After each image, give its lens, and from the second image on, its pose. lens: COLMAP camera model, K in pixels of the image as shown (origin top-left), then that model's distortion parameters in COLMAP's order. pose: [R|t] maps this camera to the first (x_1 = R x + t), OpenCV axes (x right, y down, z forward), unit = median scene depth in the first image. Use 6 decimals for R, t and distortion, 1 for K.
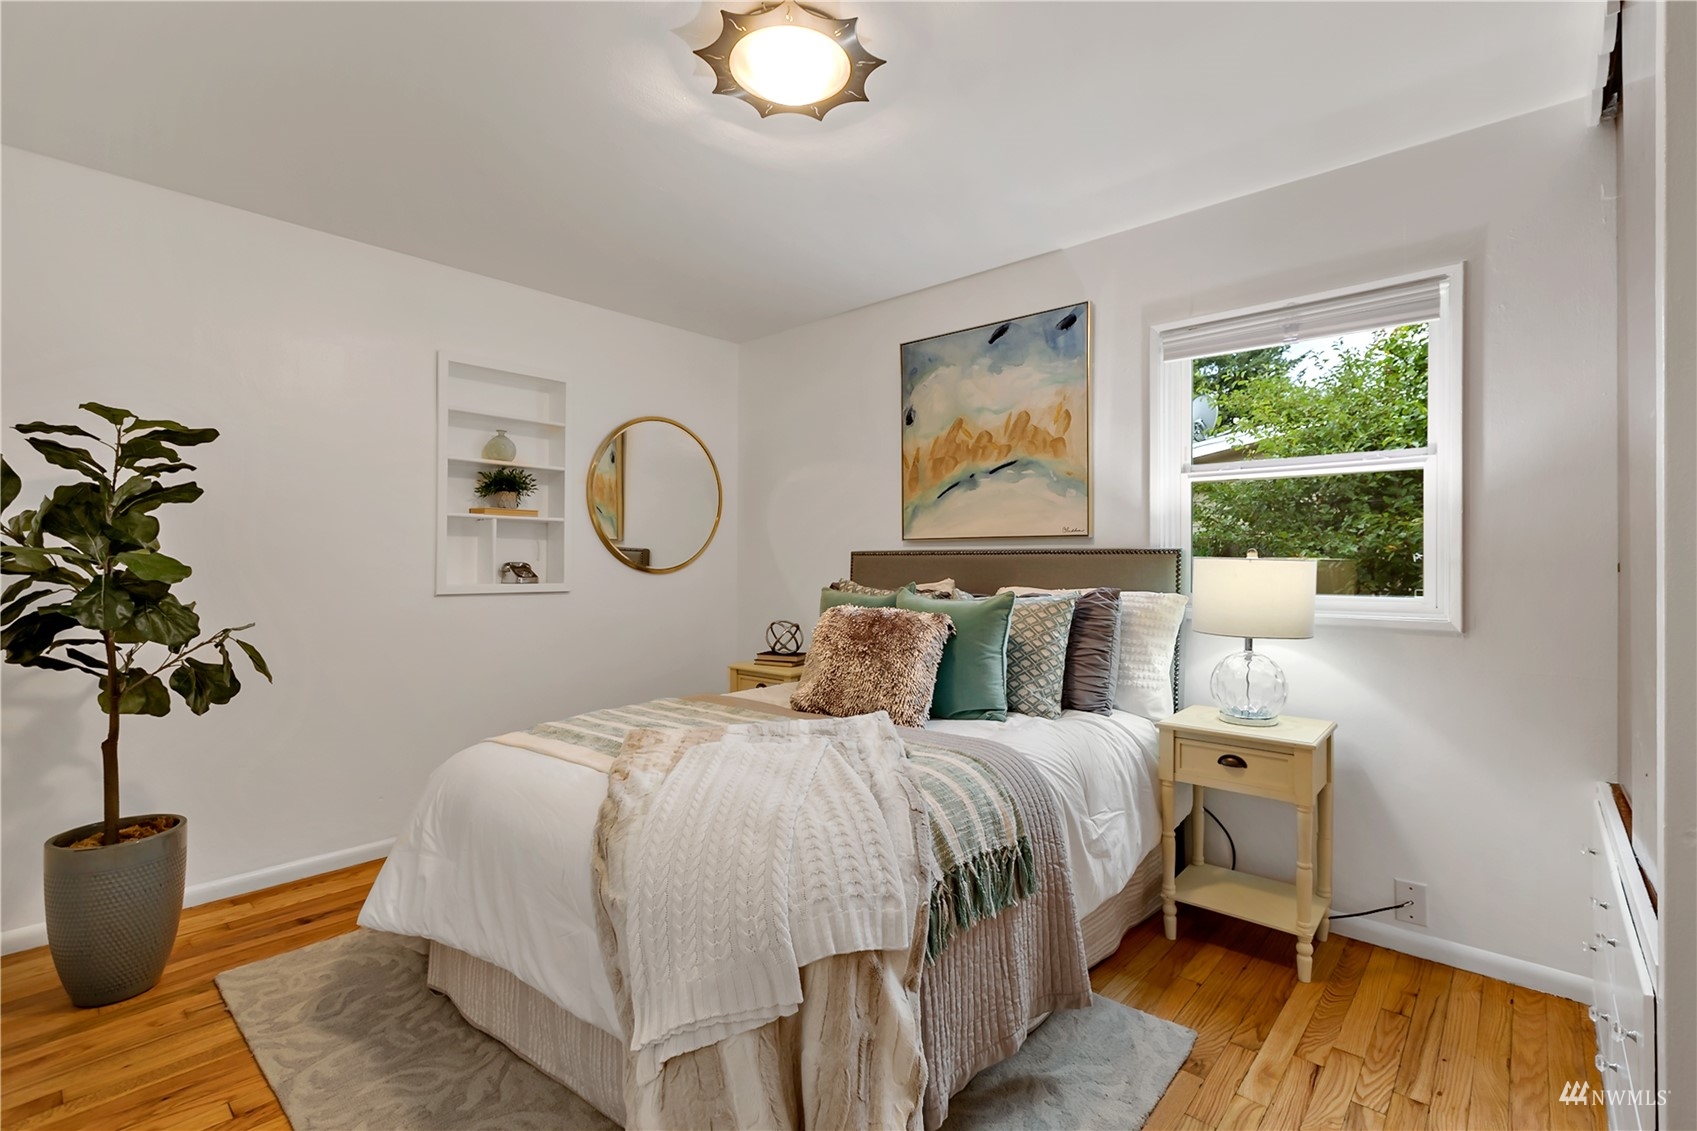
lens RADIAL K [[771.7, 0, 847.5], [0, 771.7, 559.8], [0, 0, 1]] dist [0.000310, -0.002379]
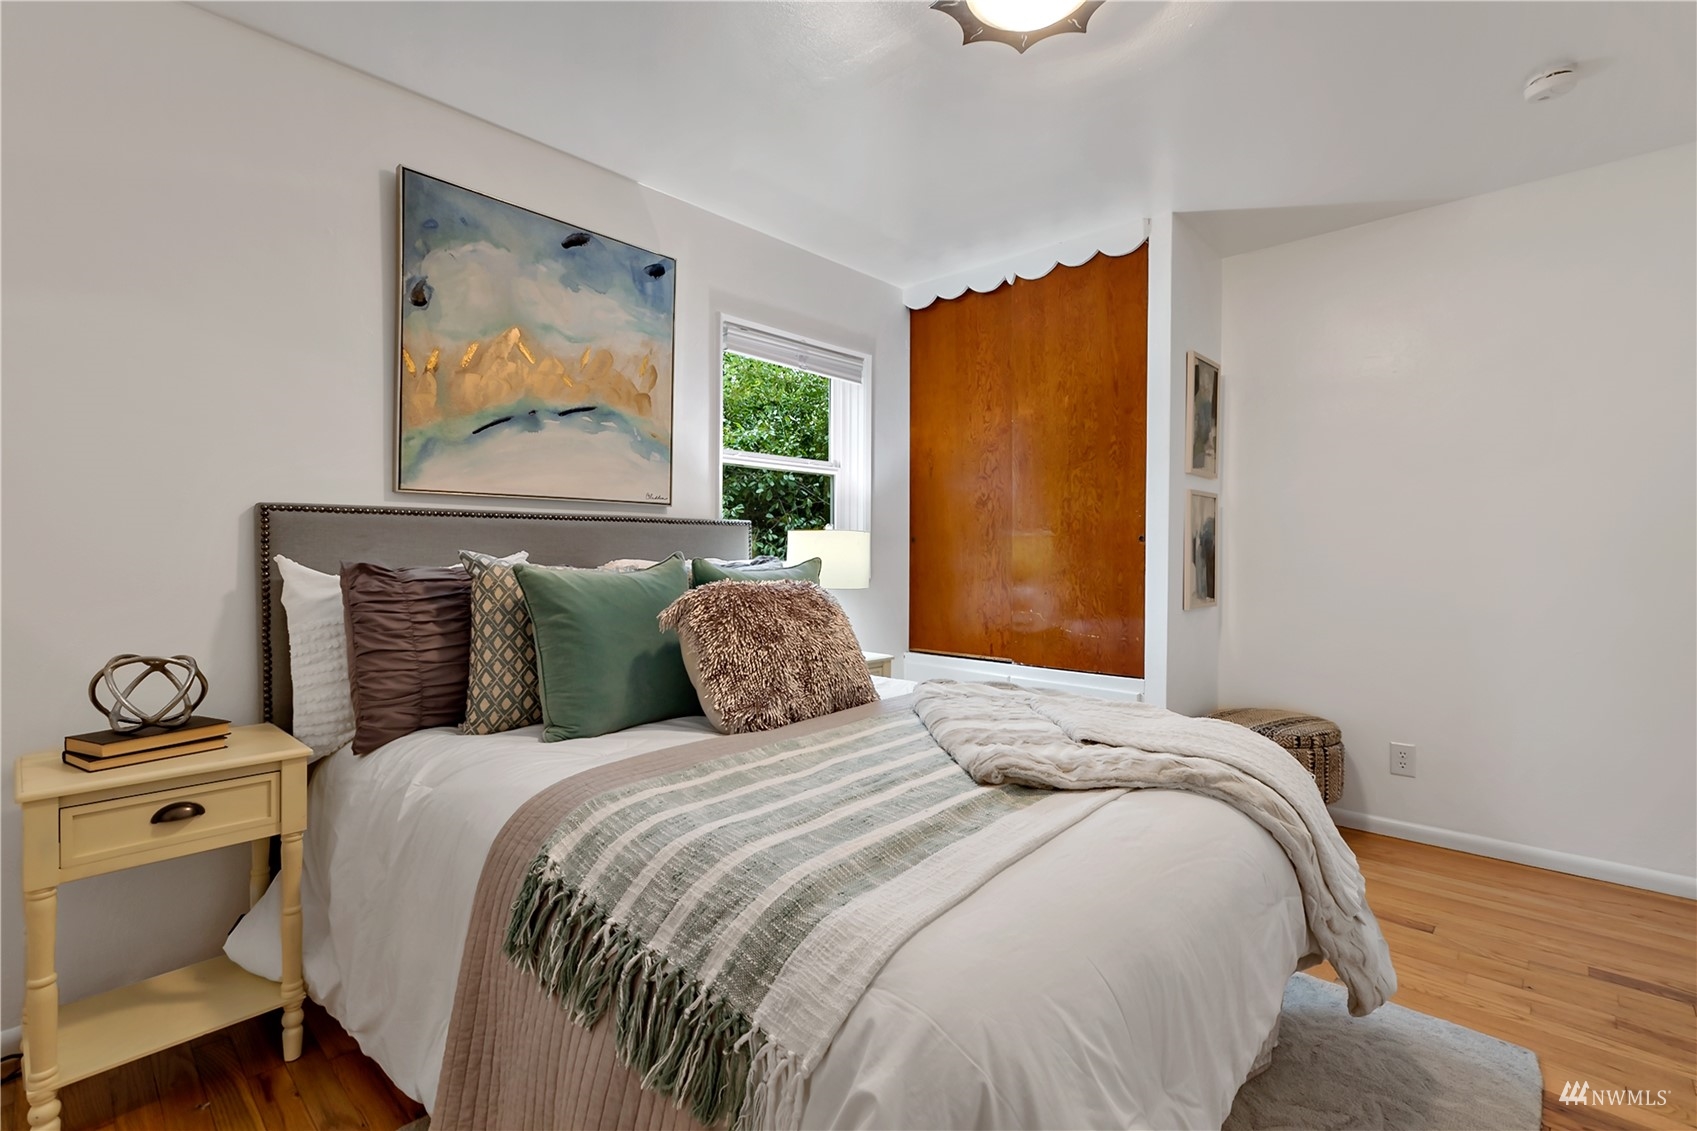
lens RADIAL K [[771.7, 0, 846.6], [0, 771.7, 566.2], [0, 0, 1]] dist [0.000310, -0.002379]
pose [[0.011803, -0.022056, 0.999687, -0.614333], [-0.006236, 0.999736, 0.022131, 0.021940], [-0.999911, -0.006495, 0.011662, 0.728282]]
